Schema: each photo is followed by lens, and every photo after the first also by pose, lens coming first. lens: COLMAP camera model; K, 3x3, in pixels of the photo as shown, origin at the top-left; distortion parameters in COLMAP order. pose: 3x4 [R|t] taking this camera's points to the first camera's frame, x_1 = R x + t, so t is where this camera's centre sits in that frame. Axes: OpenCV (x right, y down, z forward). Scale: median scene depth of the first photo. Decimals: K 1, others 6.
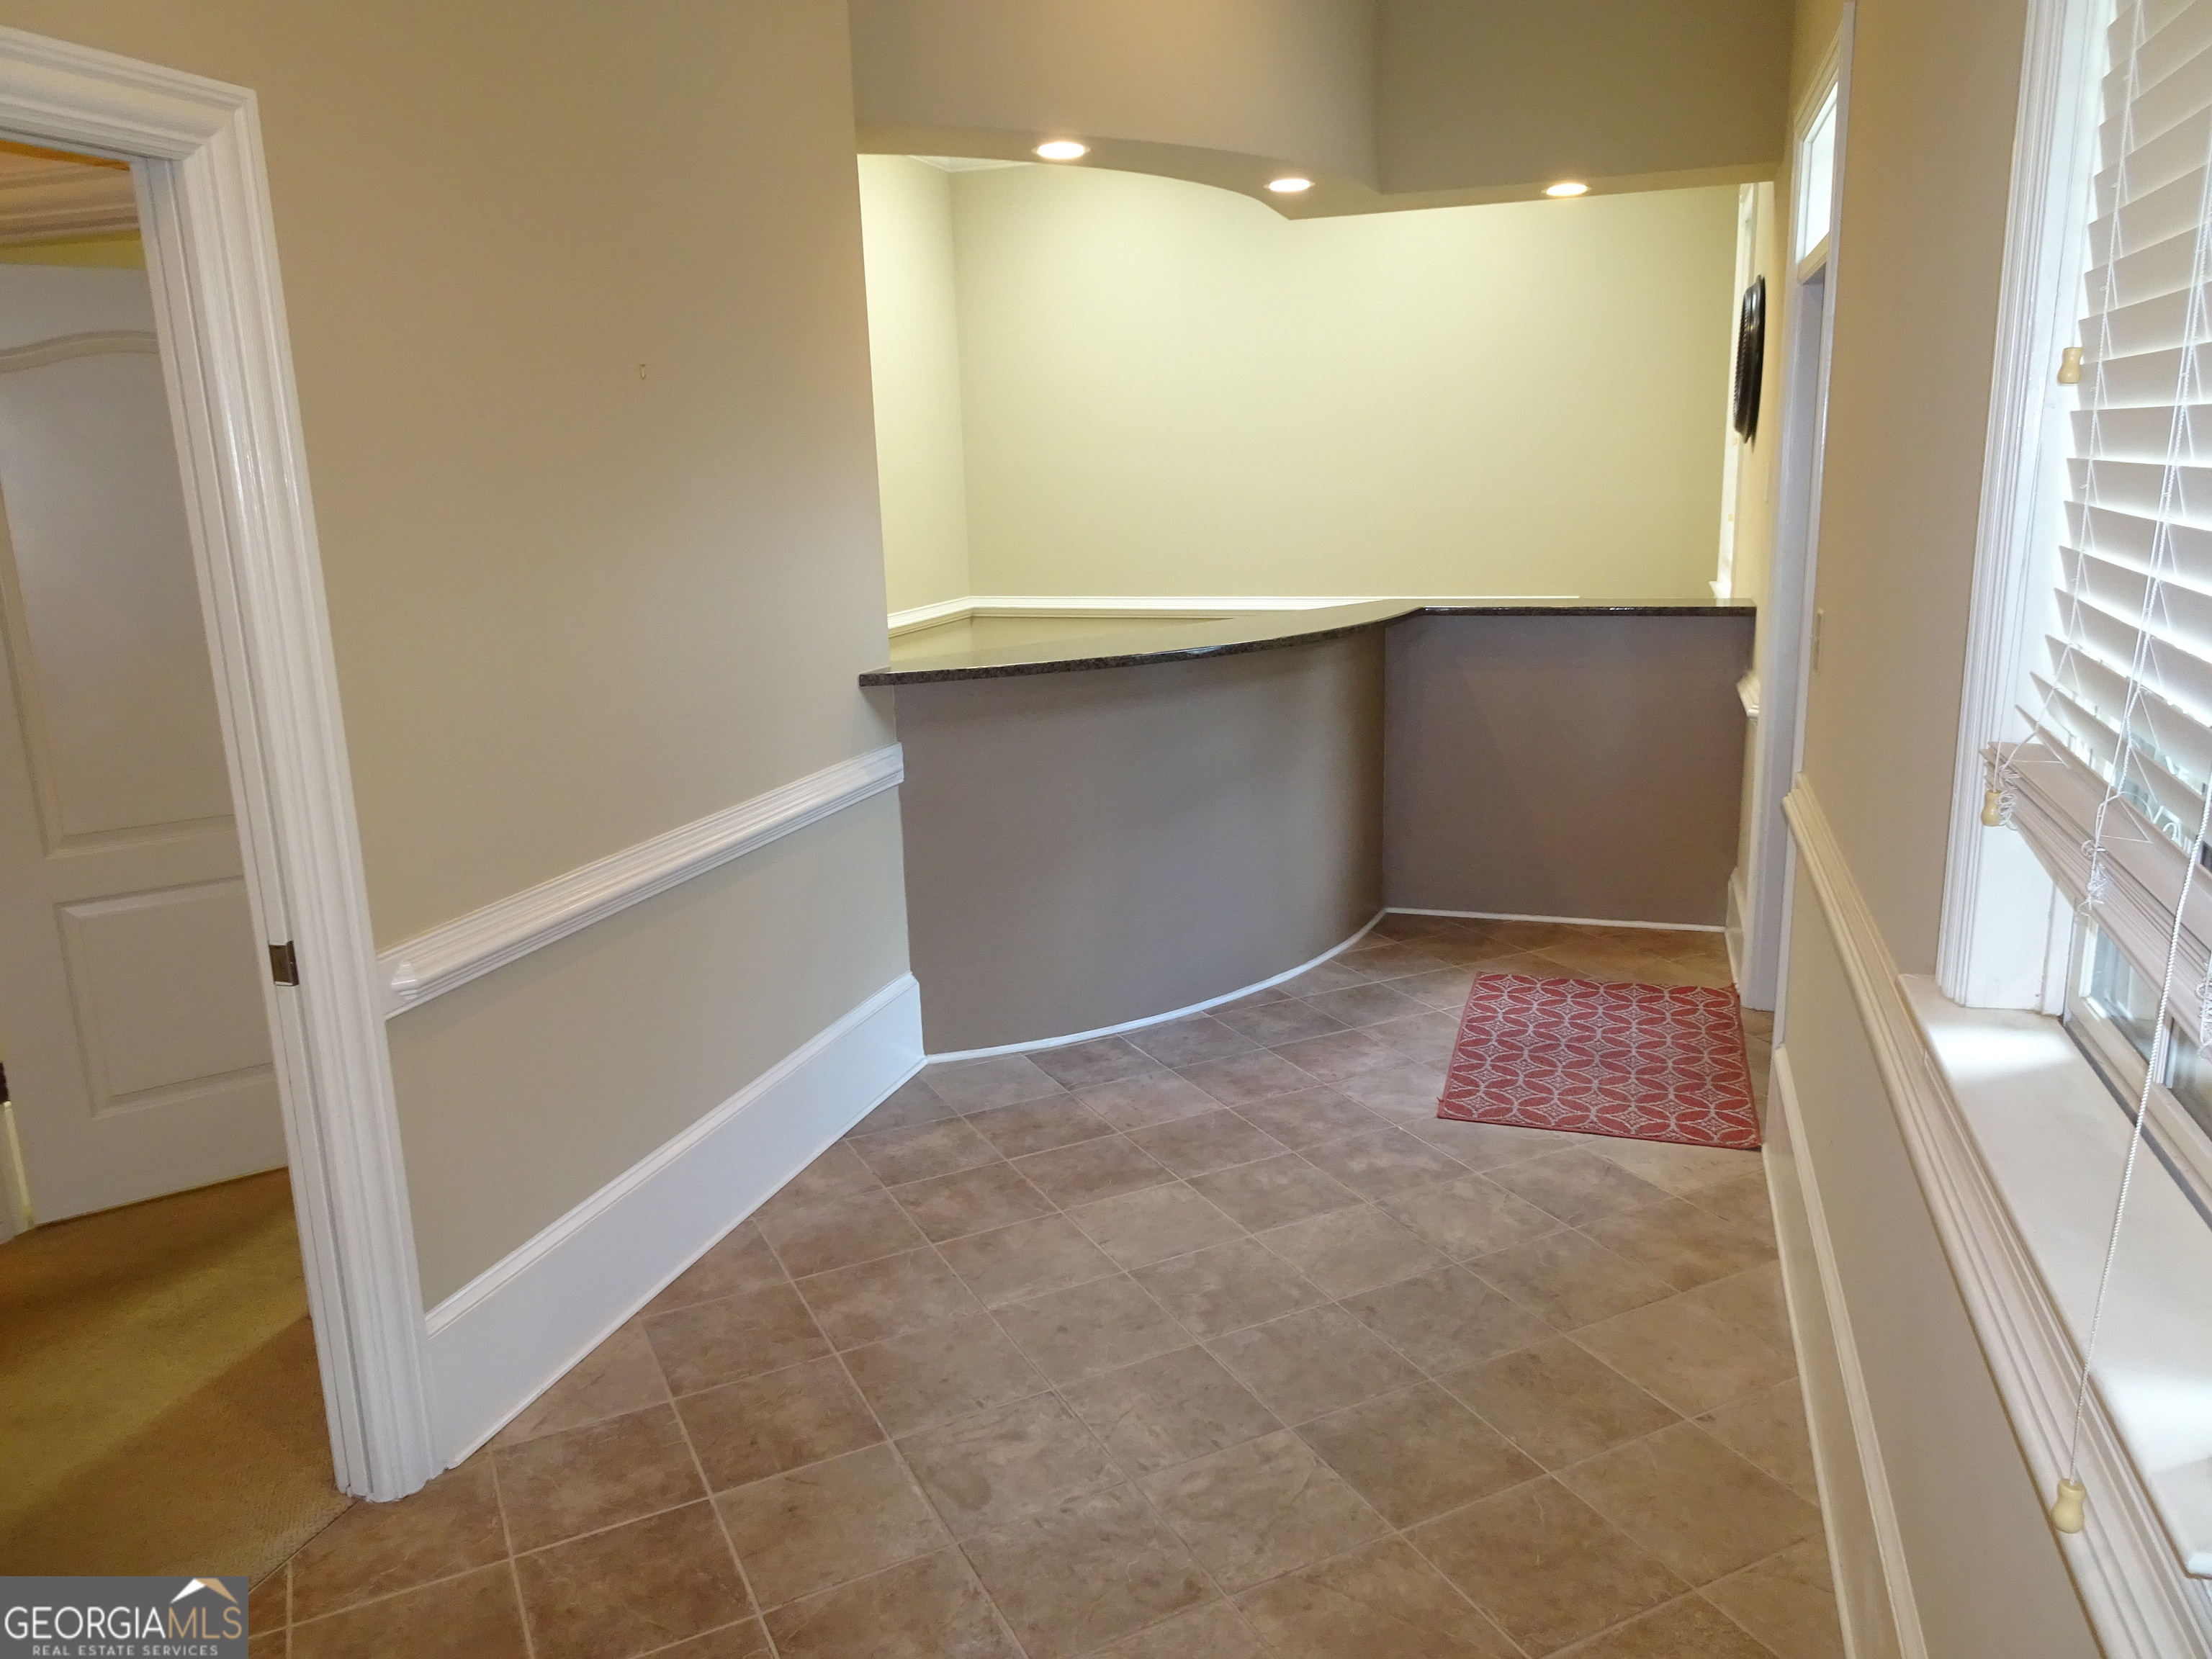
lens RADIAL K [[1574.2, 0, 1103.5], [0, 1574.2, 828.4], [0, 0, 1]] dist [0.011449, 0.002564]
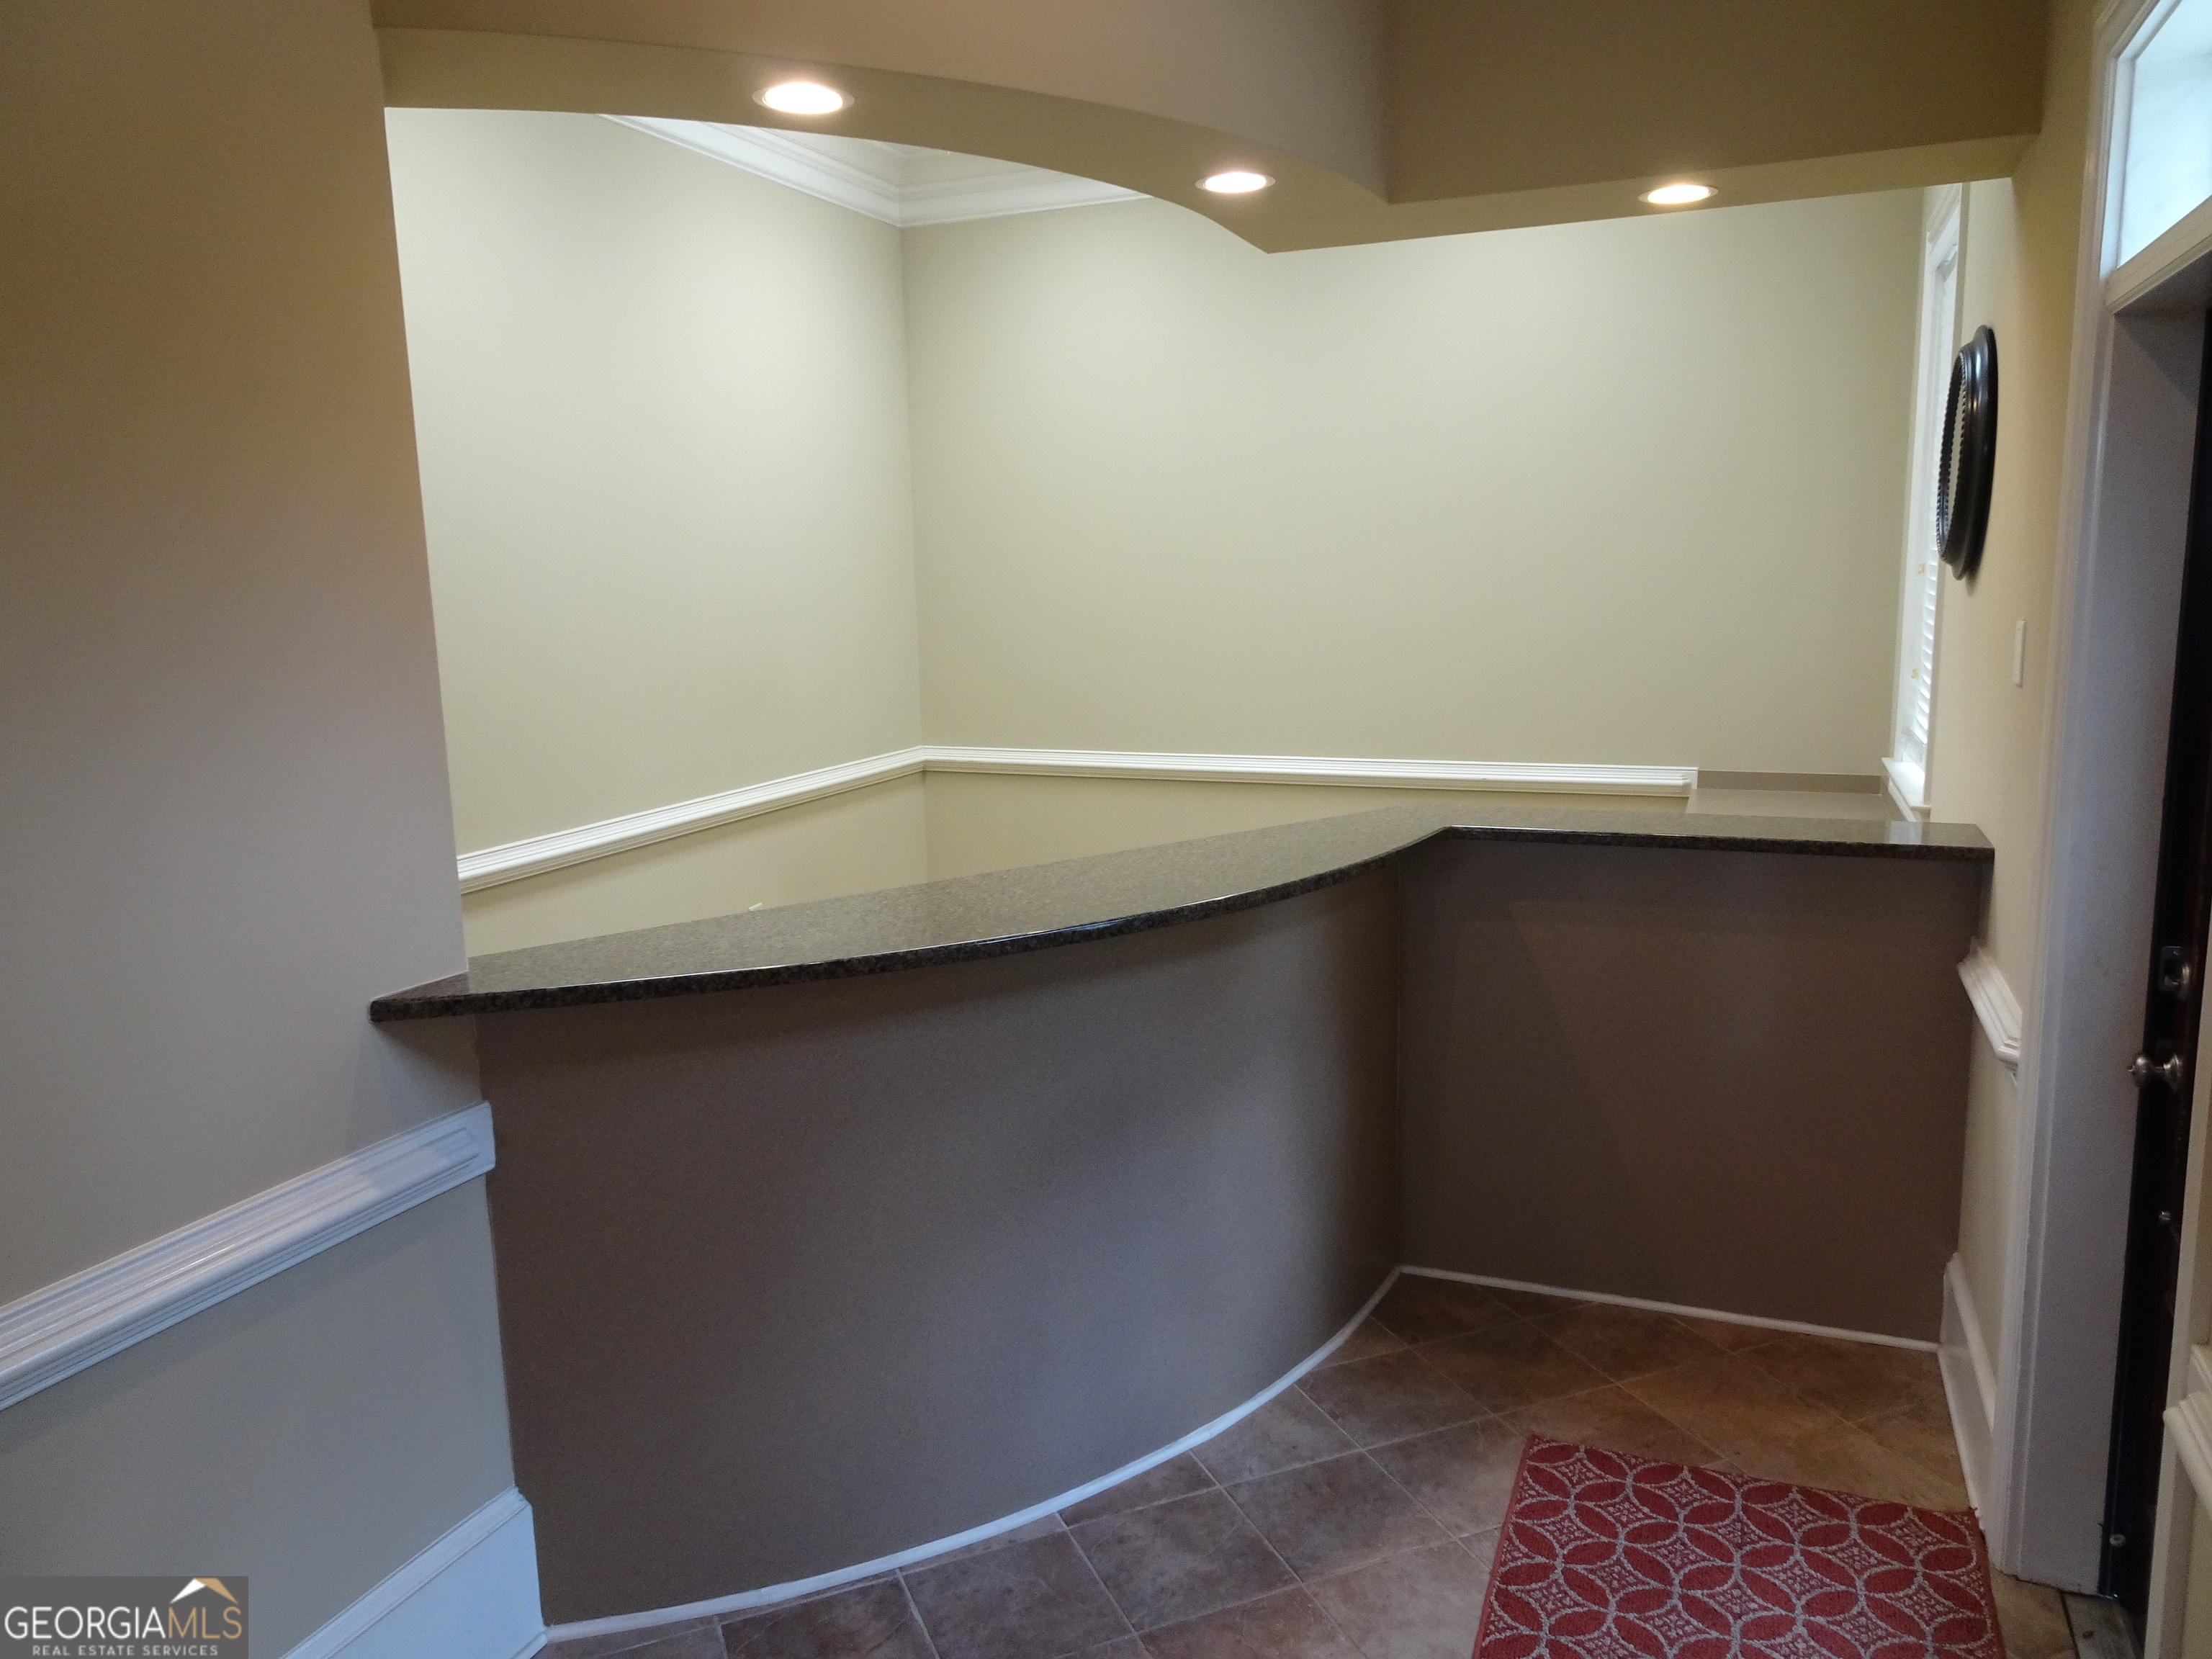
lens RADIAL K [[1574.2, 0, 1103.5], [0, 1574.2, 828.4], [0, 0, 1]] dist [0.011449, 0.002564]
pose [[0.997520, 0.018868, -0.067801, 0.112822], [-0.022932, 0.997955, -0.059662, -0.106650], [0.066537, 0.061069, 0.995913, 0.373784]]
